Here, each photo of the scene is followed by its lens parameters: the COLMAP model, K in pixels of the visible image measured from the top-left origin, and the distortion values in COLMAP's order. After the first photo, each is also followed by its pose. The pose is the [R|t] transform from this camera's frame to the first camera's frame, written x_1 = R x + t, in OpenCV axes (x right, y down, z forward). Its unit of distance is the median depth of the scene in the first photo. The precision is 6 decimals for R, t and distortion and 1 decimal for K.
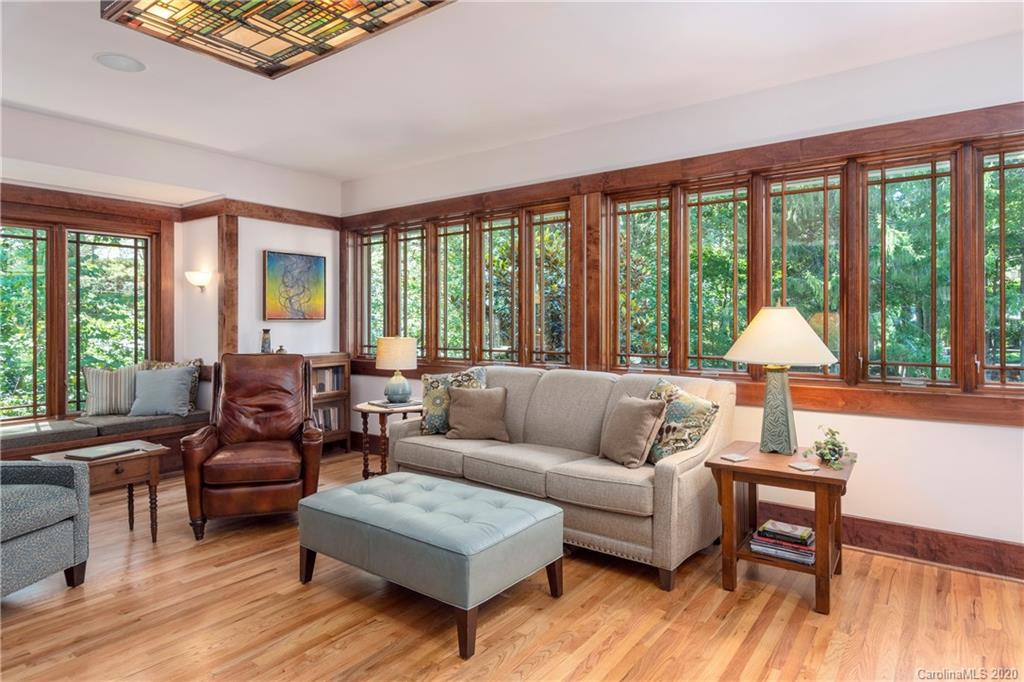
lens RADIAL K [[587.3, 0, 509.6], [0, 587.3, 320.4], [0, 0, 1]] dist [0.003225, 0.000430]
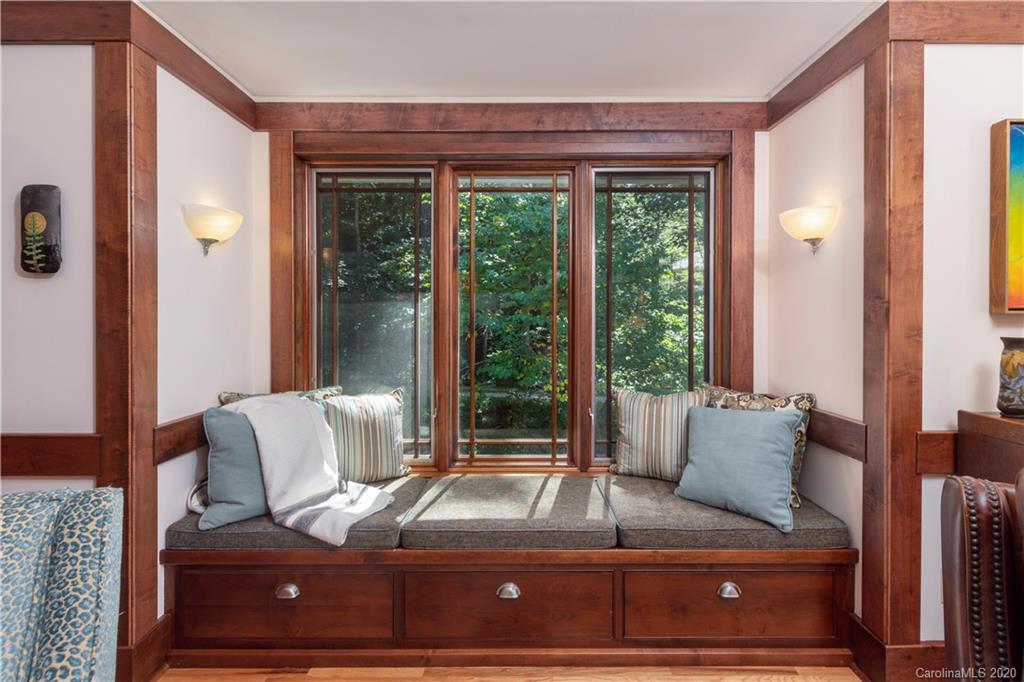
lens RADIAL K [[444.1, 0, 530.2], [0, 444.1, 318.8], [0, 0, 1]] dist [0.002325, 0.000204]
pose [[0.592967, 0.004536, -0.805214, -0.372074], [0.001660, 0.999975, 0.006855, 0.001189], [0.805225, -0.005401, 0.592945, 0.606131]]
